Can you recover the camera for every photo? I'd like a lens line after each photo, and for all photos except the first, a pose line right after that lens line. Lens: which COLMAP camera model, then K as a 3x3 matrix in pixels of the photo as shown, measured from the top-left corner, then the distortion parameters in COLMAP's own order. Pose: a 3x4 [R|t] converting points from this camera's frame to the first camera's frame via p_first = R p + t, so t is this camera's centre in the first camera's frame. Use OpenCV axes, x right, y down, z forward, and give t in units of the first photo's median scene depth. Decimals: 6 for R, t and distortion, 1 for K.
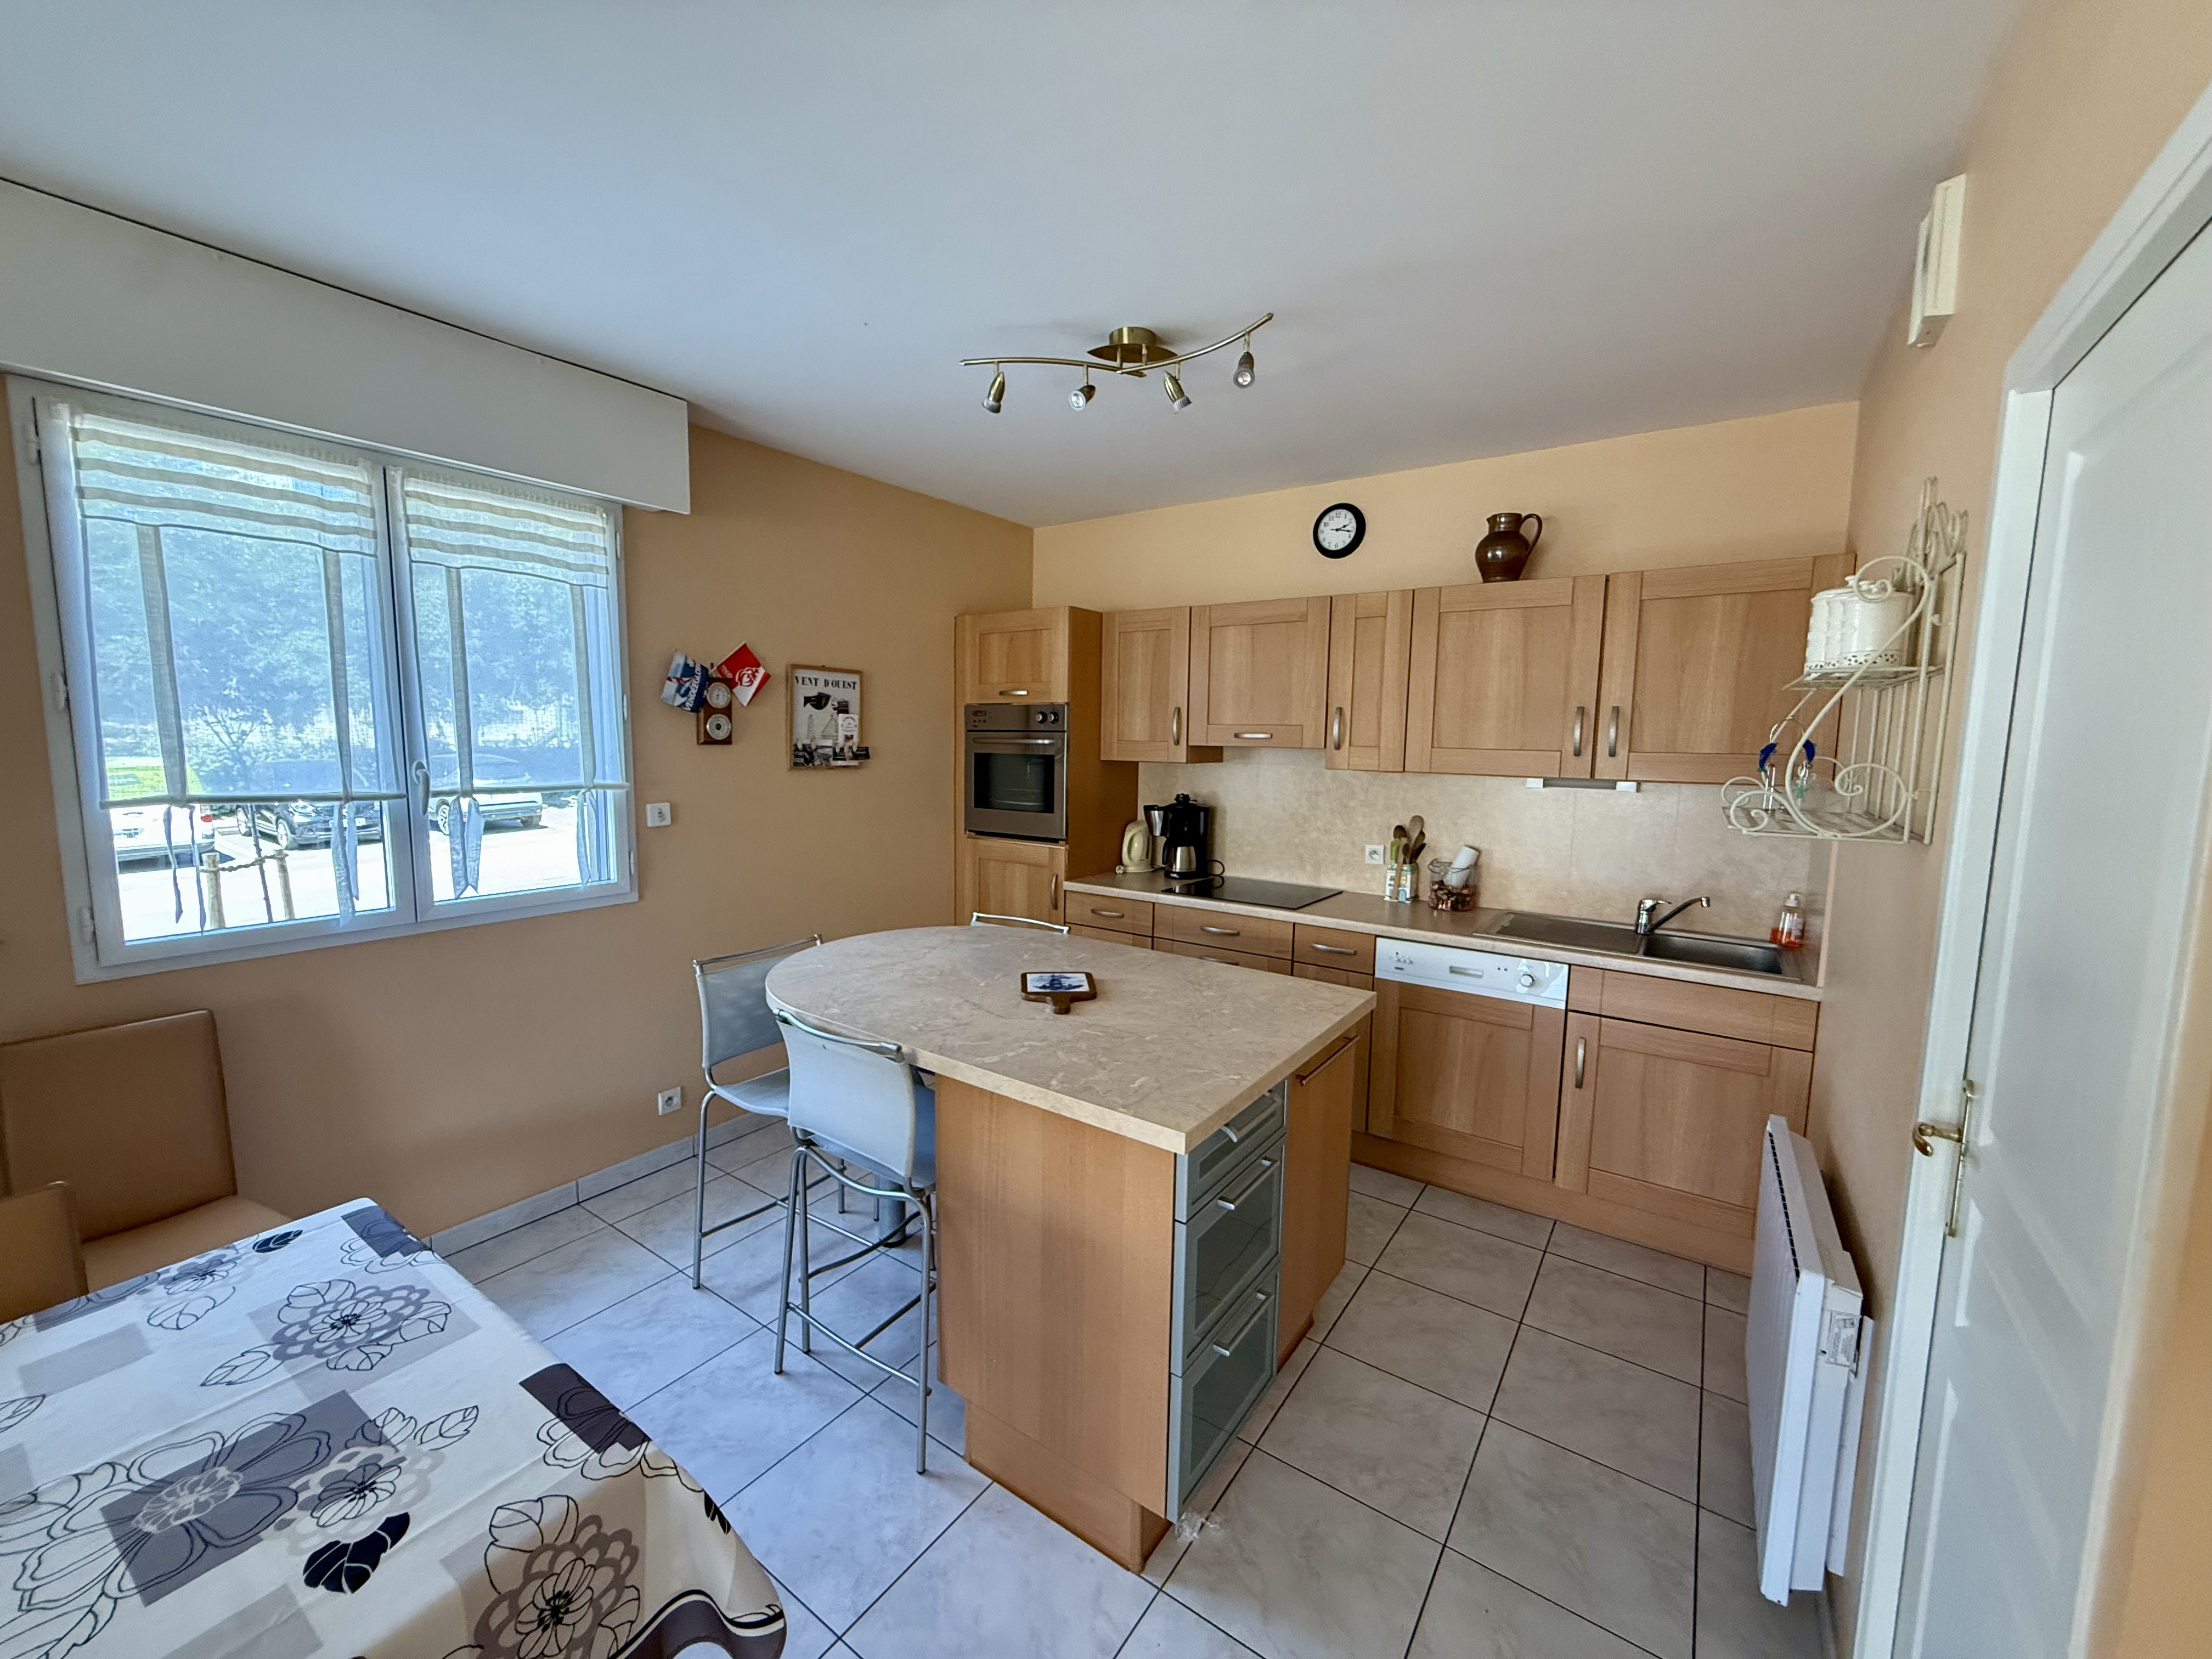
lens RADIAL K [[889.8, 0, 1106.0], [0, 889.8, 829.5], [0, 0, 1]] dist [0.000236, 0.000425]
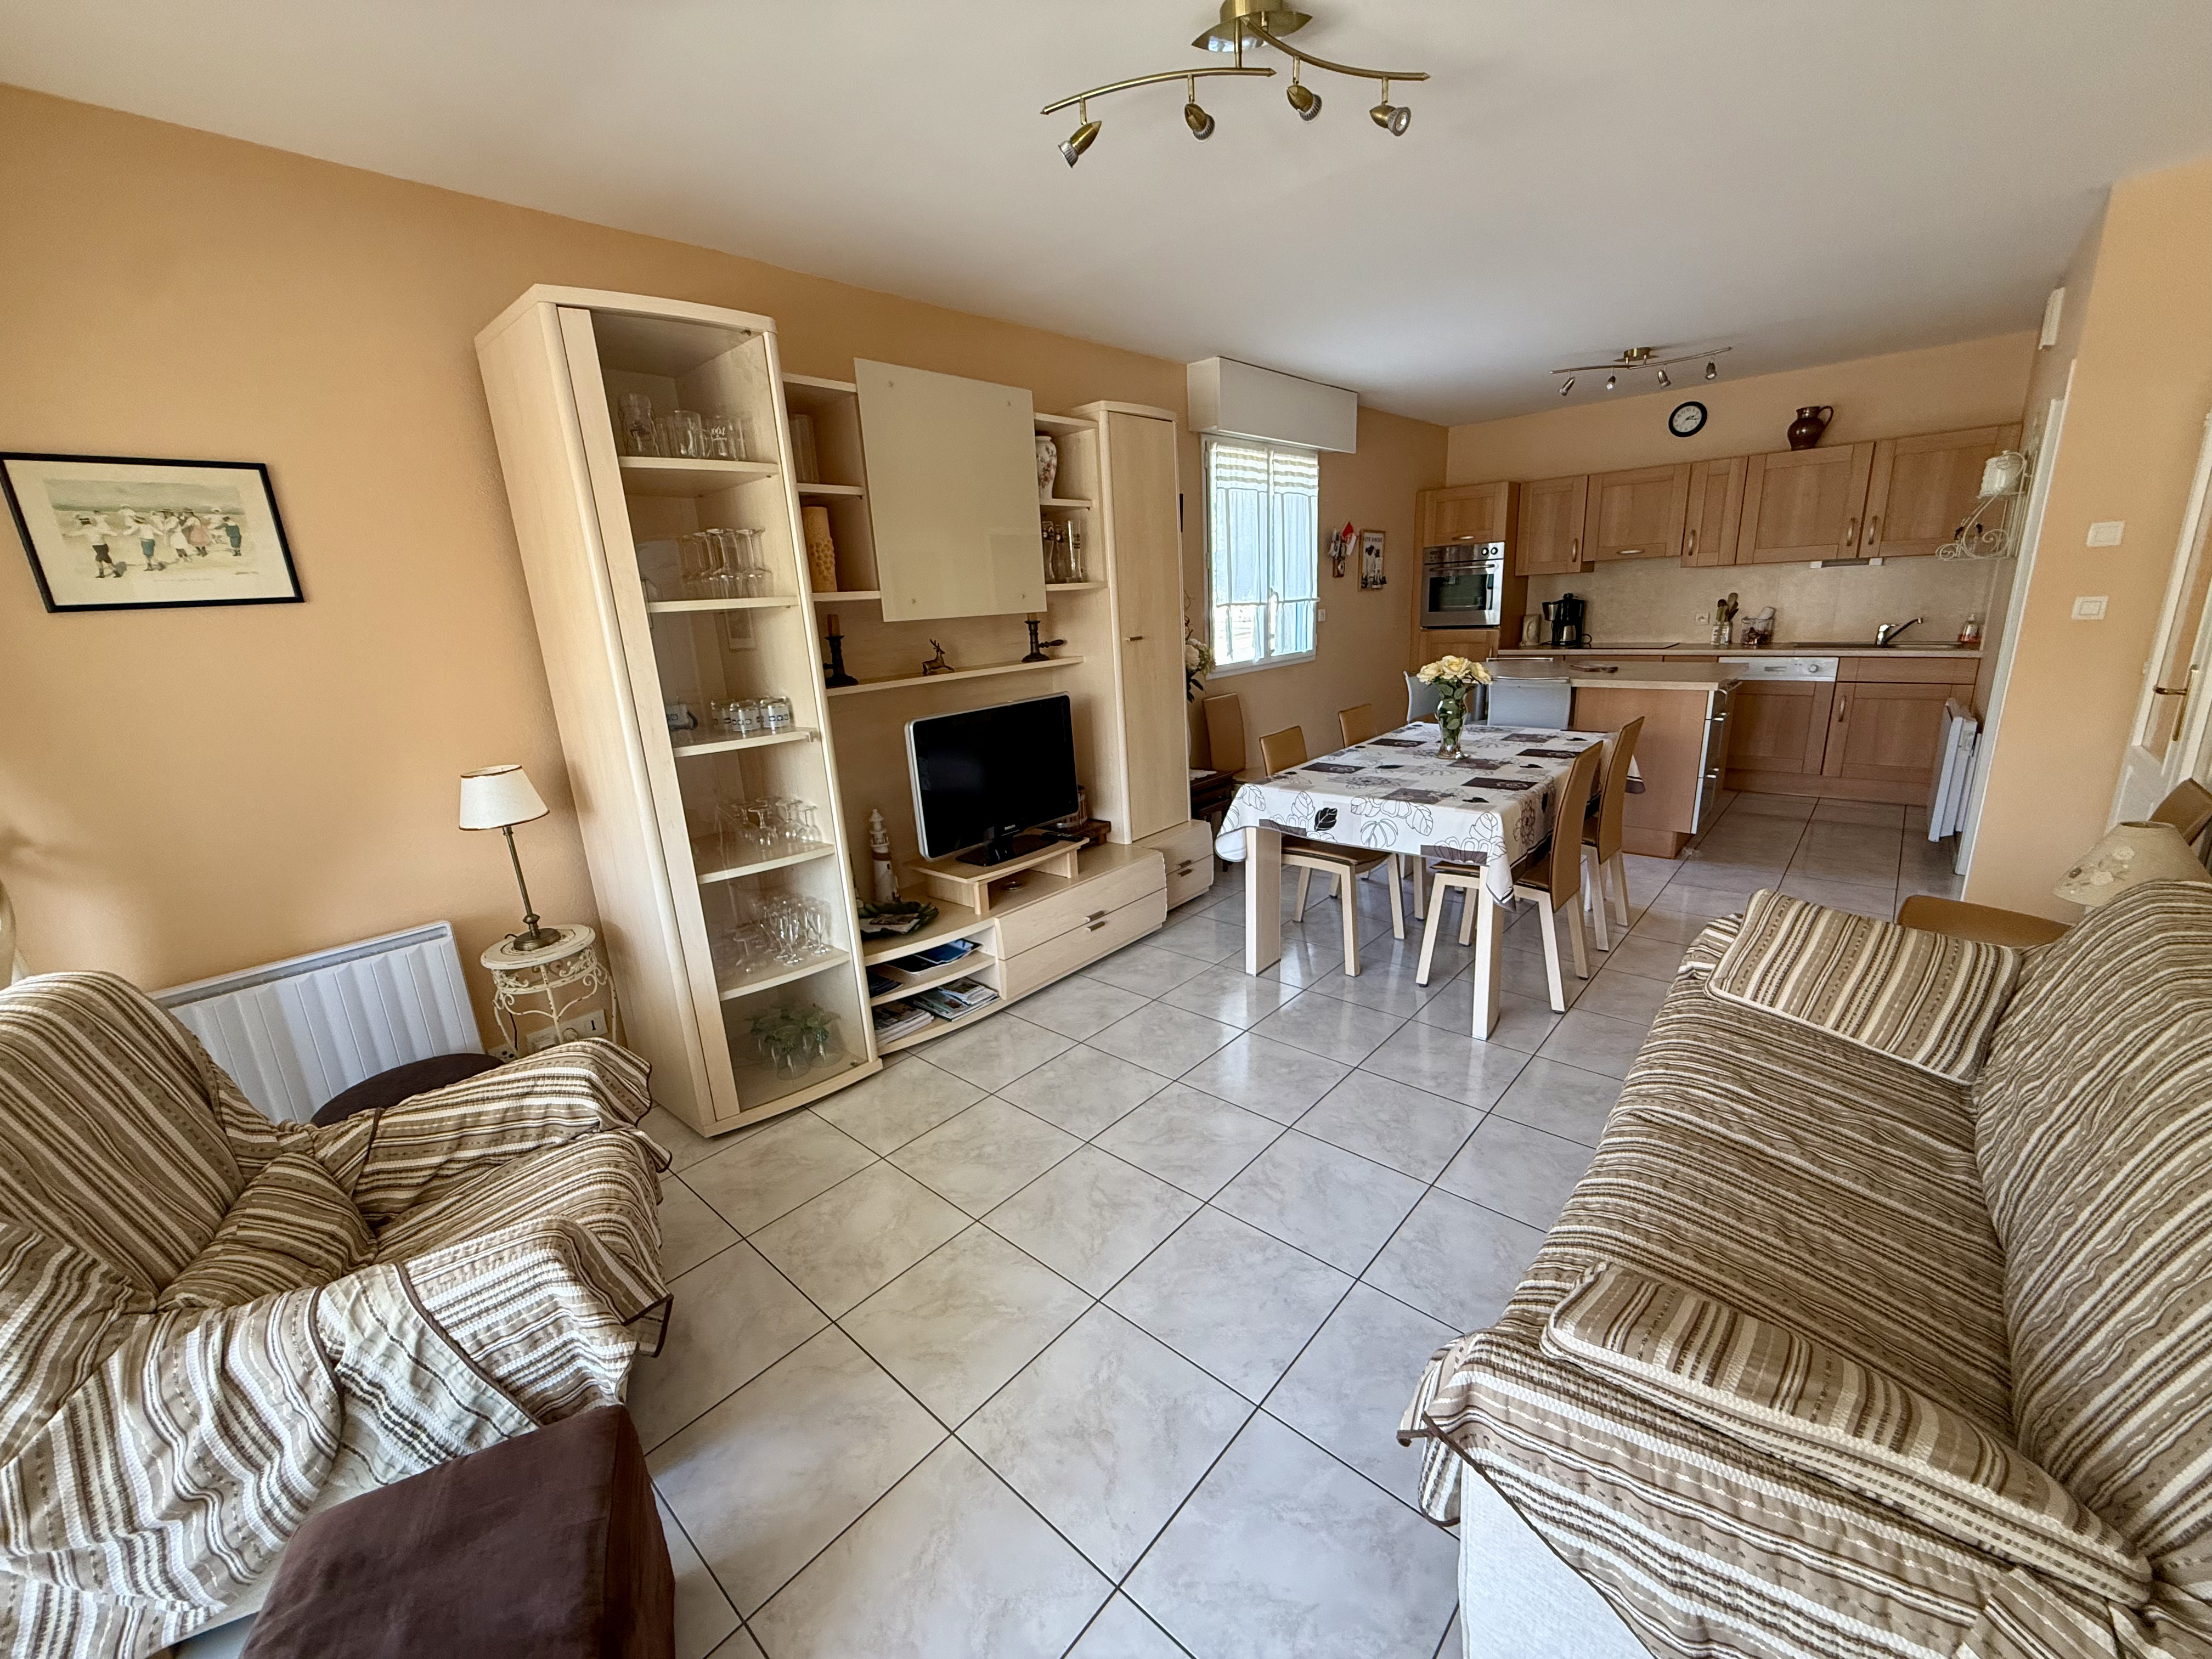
lens RADIAL K [[889.8, 0, 1106.0], [0, 889.8, 829.5], [0, 0, 1]] dist [0.000236, 0.000425]
pose [[0.989978, -0.034266, -0.137002, -0.777017], [0.054598, 0.987551, 0.147521, 0.144168], [0.130242, -0.153523, 0.979524, -1.118934]]
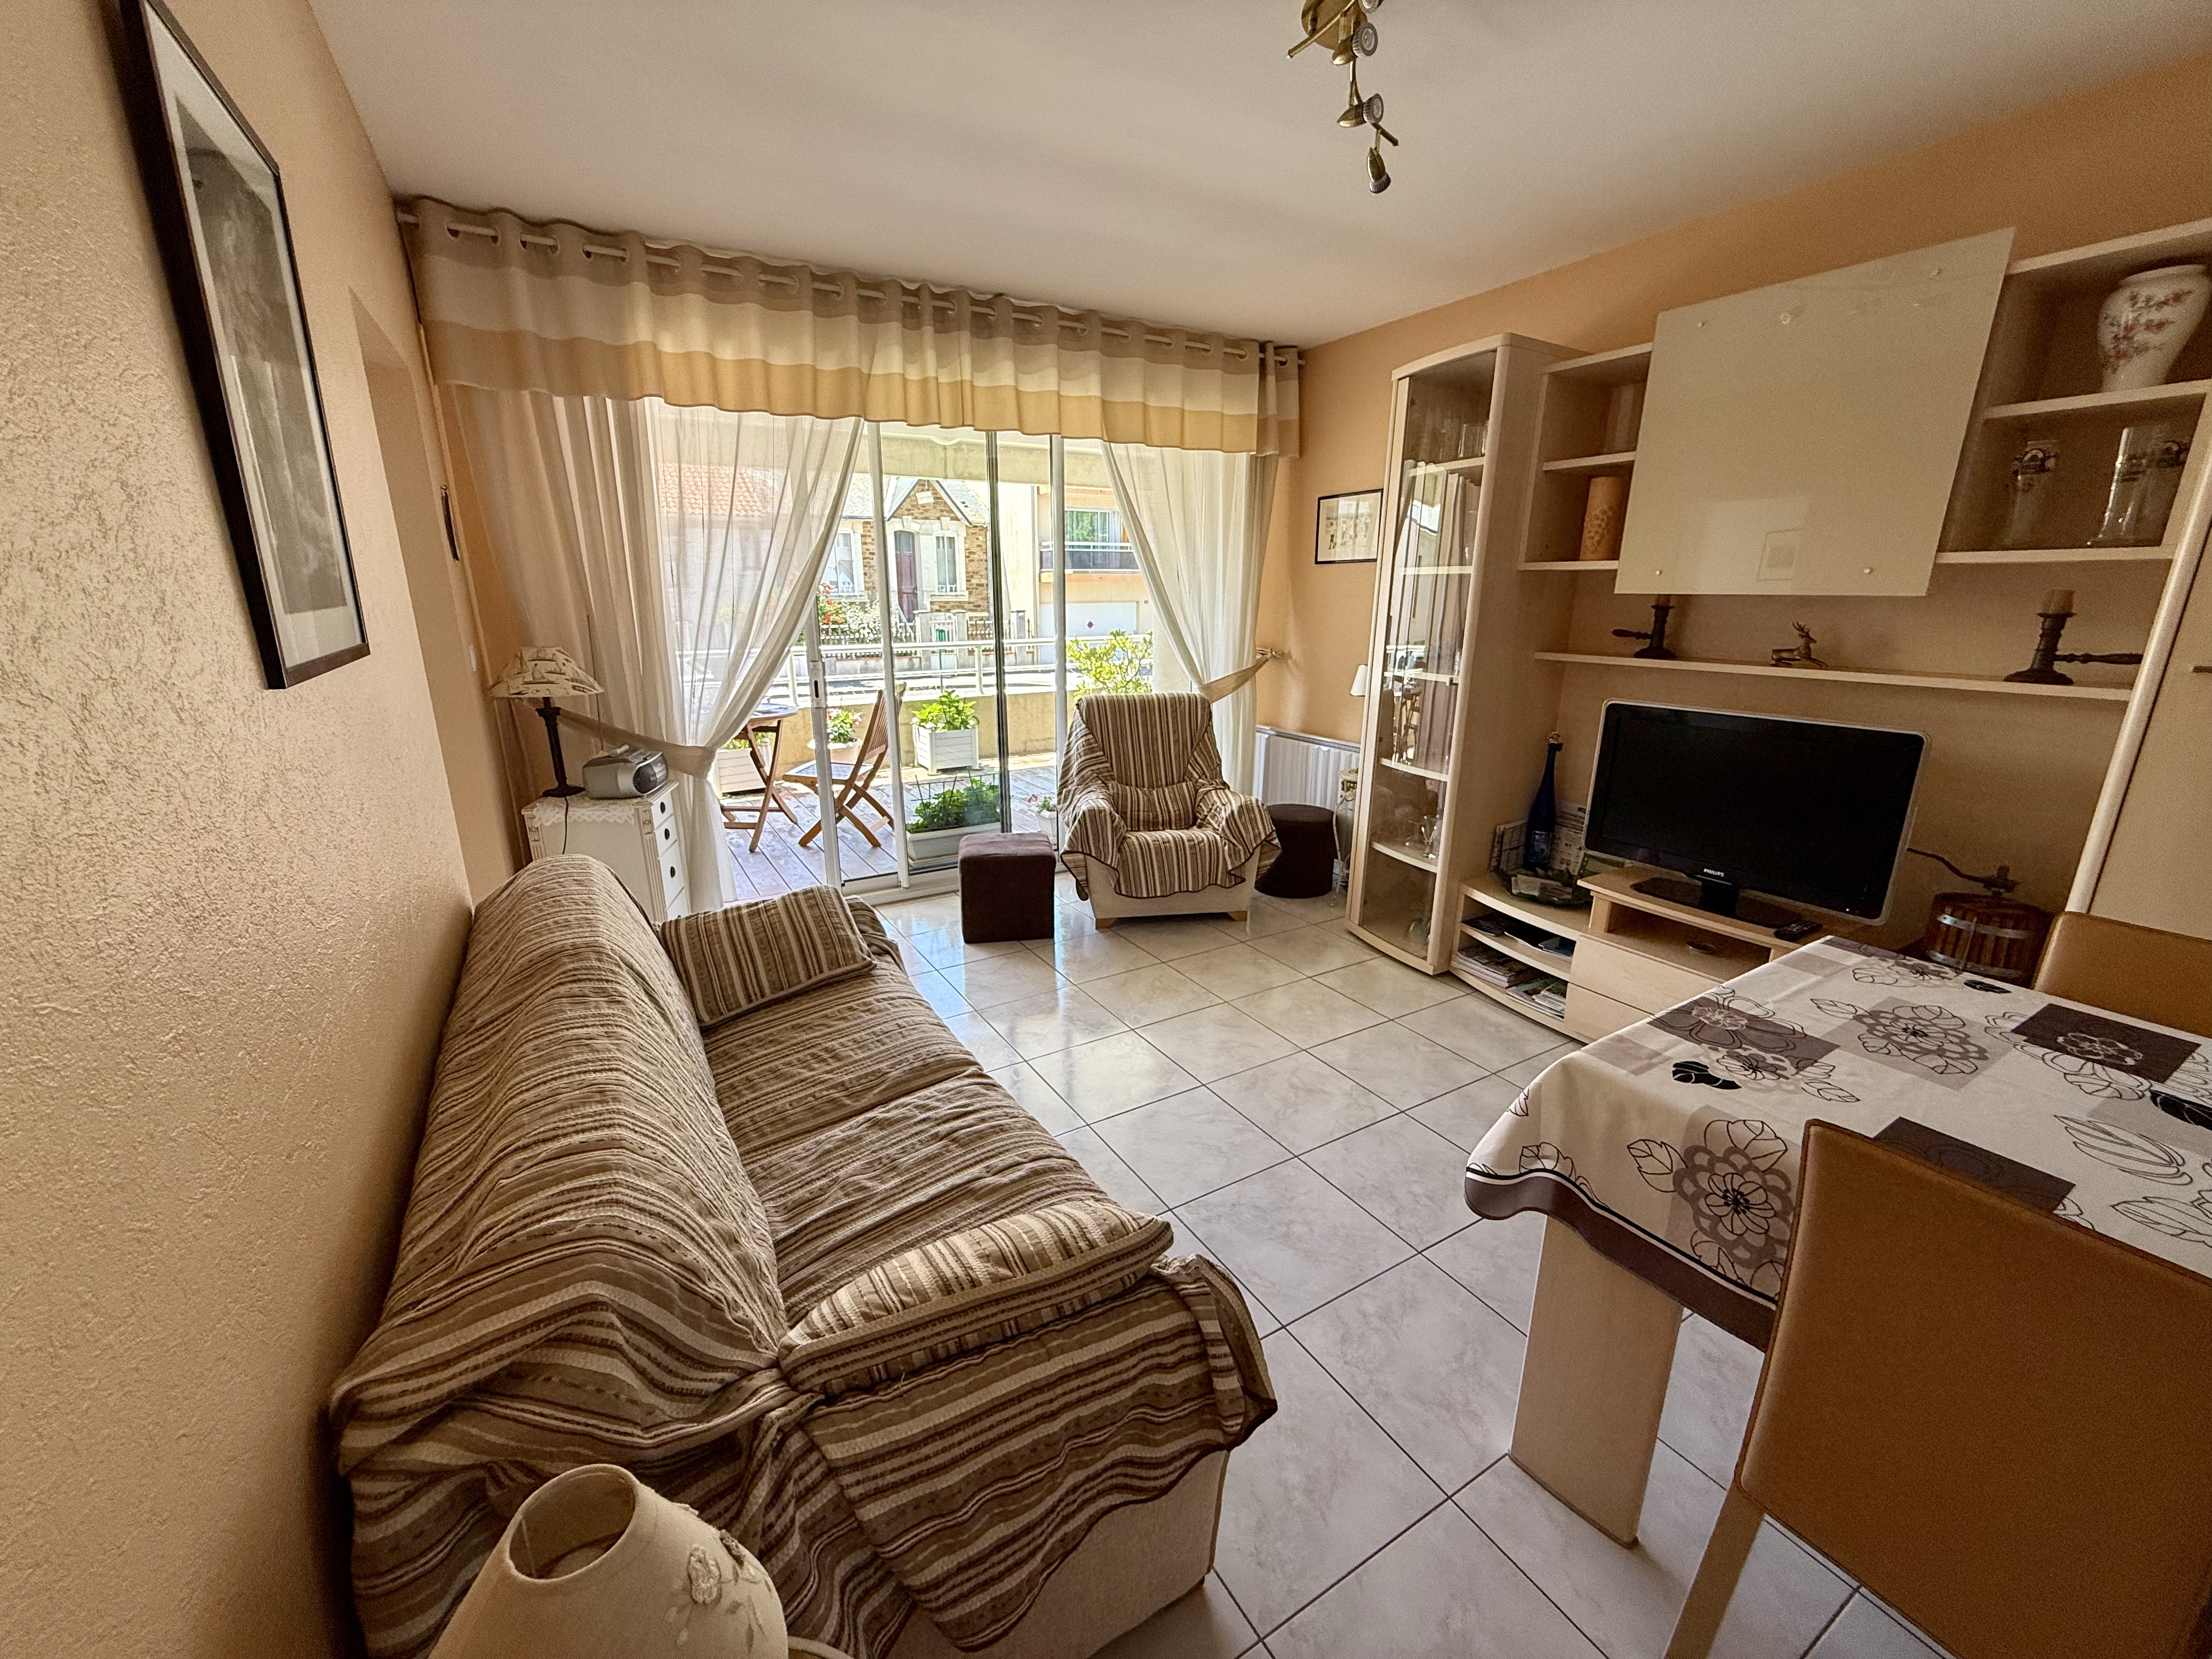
lens RADIAL K [[877.1, 0, 1095.8], [0, 877.1, 825.9], [0, 0, 1]] dist [-0.000858, 0.000125]
pose [[-0.434675, 0.220984, -0.873054, 0.339799], [-0.103187, 0.950822, 0.292044, 0.030382], [0.894656, 0.217032, -0.390496, 0.231128]]
